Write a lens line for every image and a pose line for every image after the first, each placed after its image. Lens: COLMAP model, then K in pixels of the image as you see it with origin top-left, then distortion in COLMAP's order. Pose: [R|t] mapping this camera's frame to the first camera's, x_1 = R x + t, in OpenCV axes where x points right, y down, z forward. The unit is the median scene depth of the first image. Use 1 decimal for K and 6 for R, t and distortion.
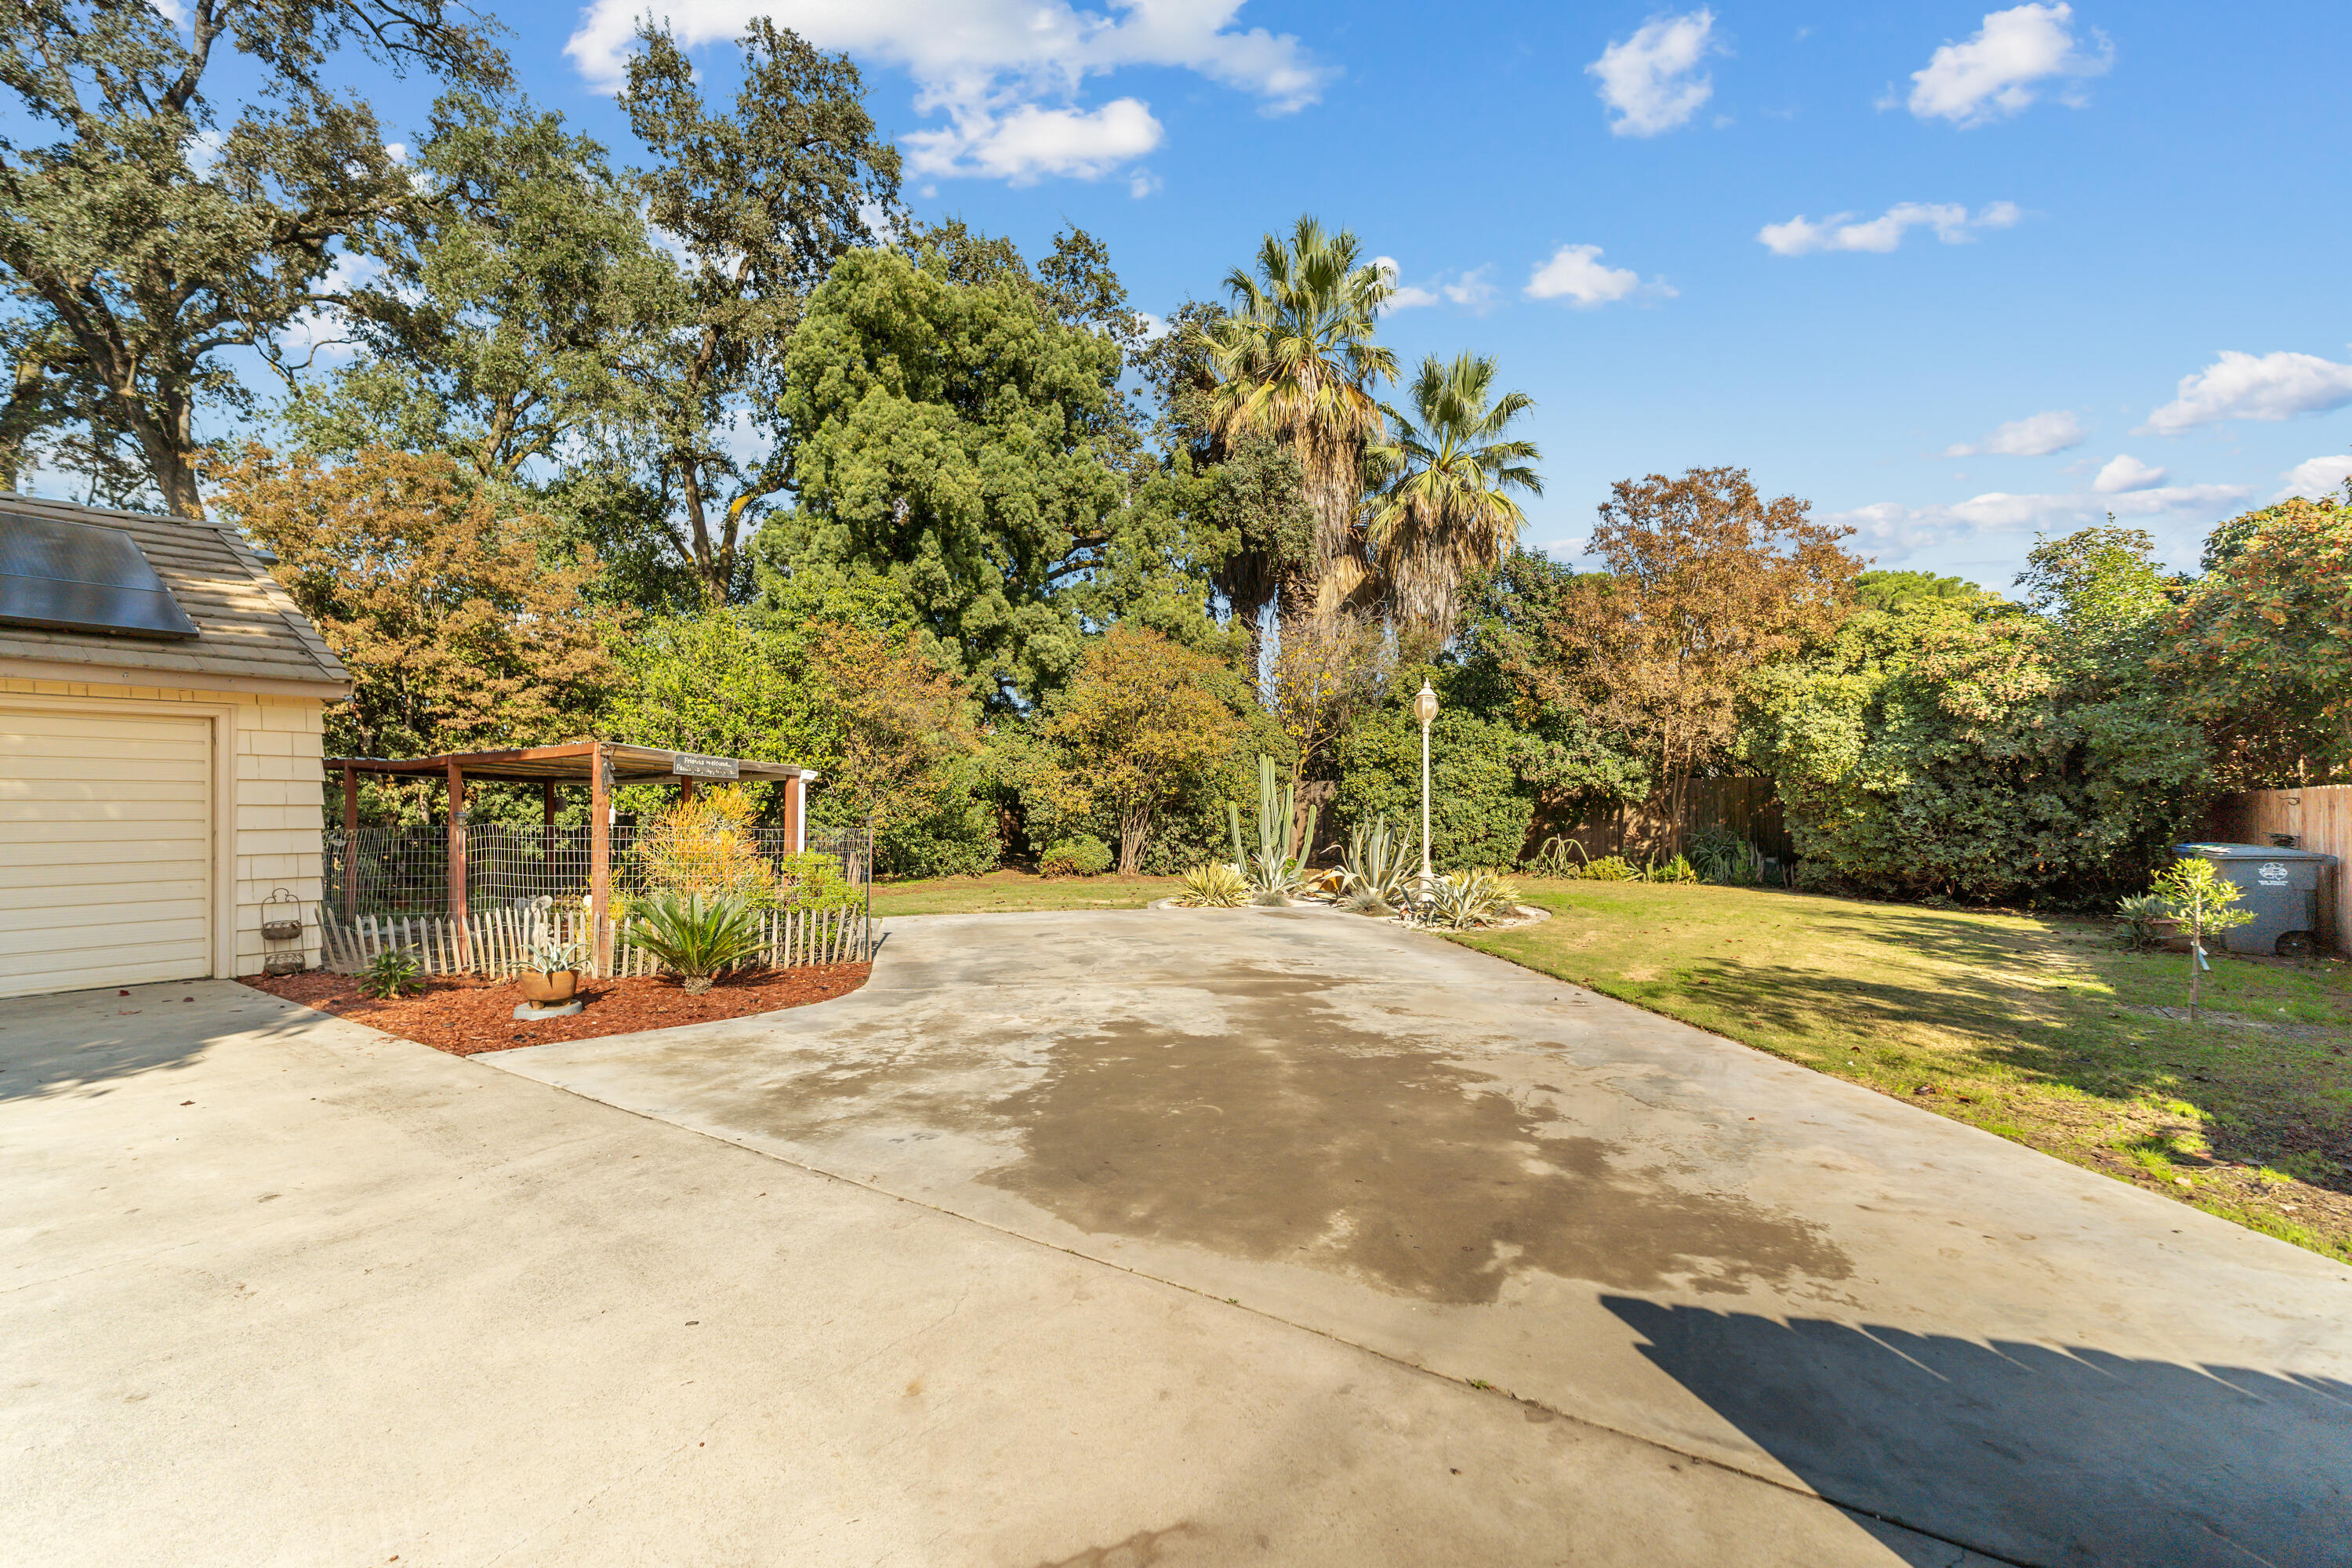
lens RADIAL K [[997.8, 0, 1176.0], [0, 997.8, 784.0], [0, 0, 1]] dist [0.001277, 0.000218]
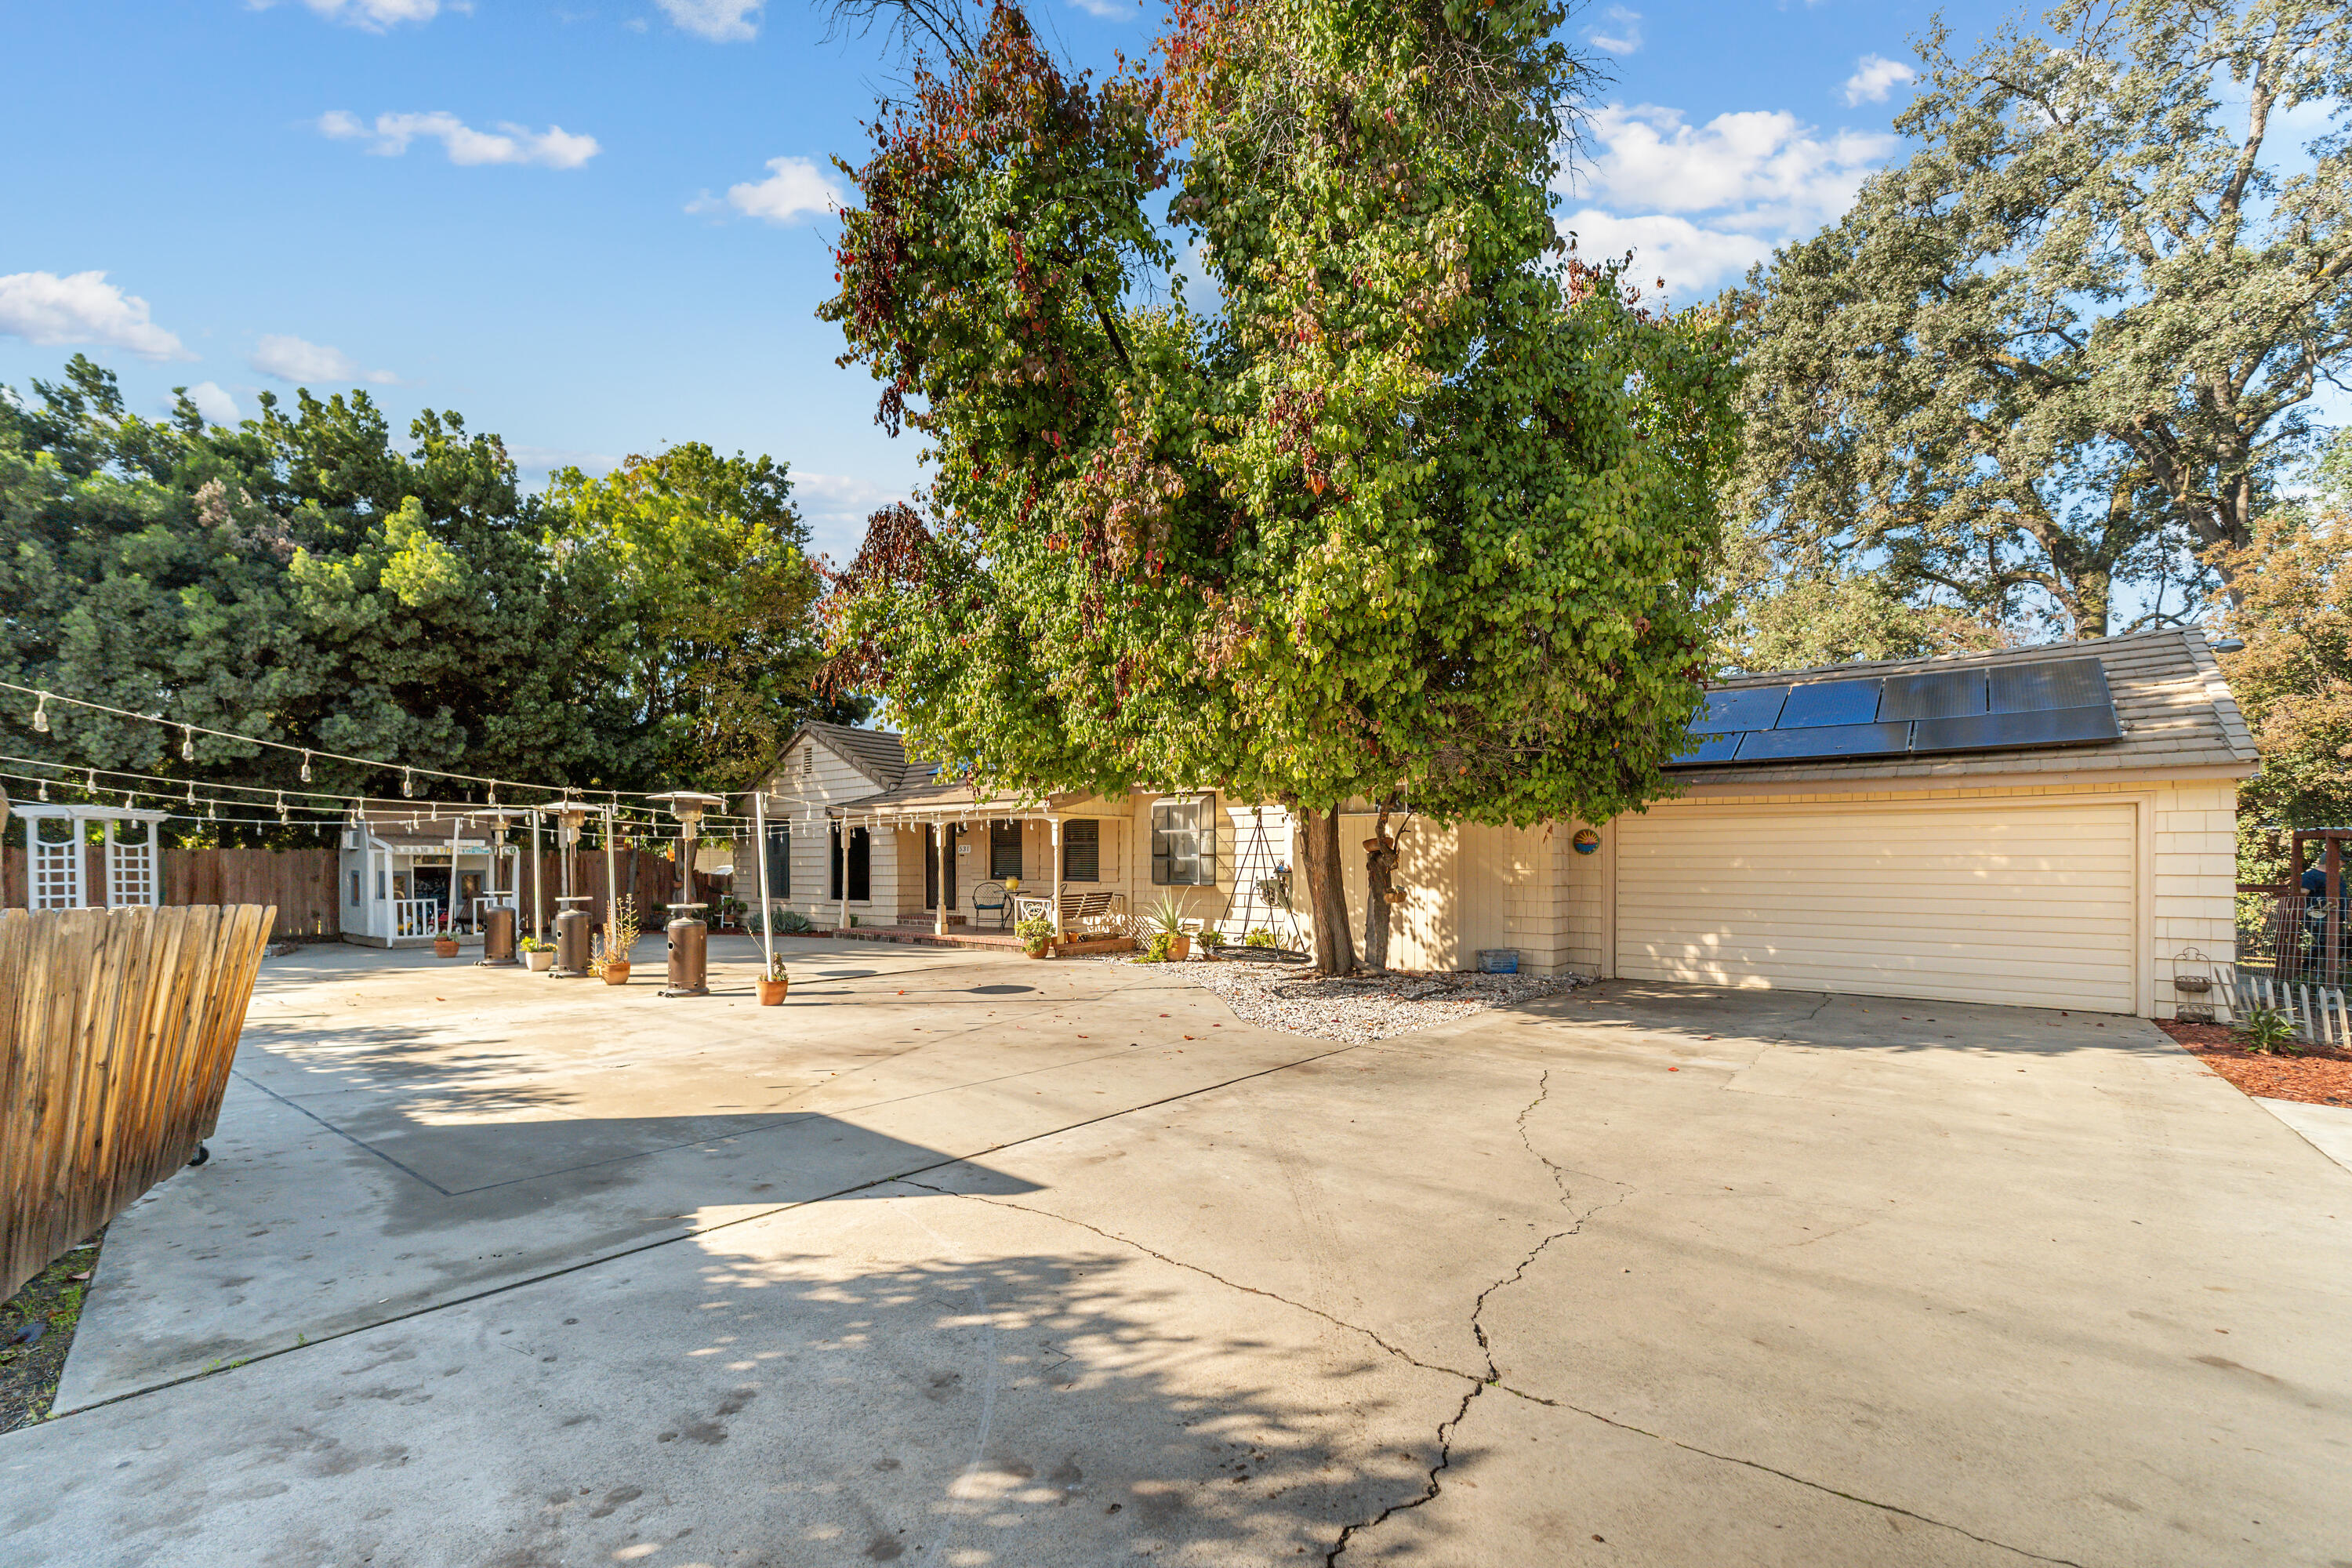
lens RADIAL K [[991.5, 0, 1177.1], [0, 991.5, 899.6], [0, 0, 1]] dist [0.001678, 0.000343]
pose [[-0.060793, 0.028602, -0.997741, 0.313806], [0.013758, 0.999518, 0.027815, 0.001408], [0.998056, -0.012036, -0.061157, -0.095087]]
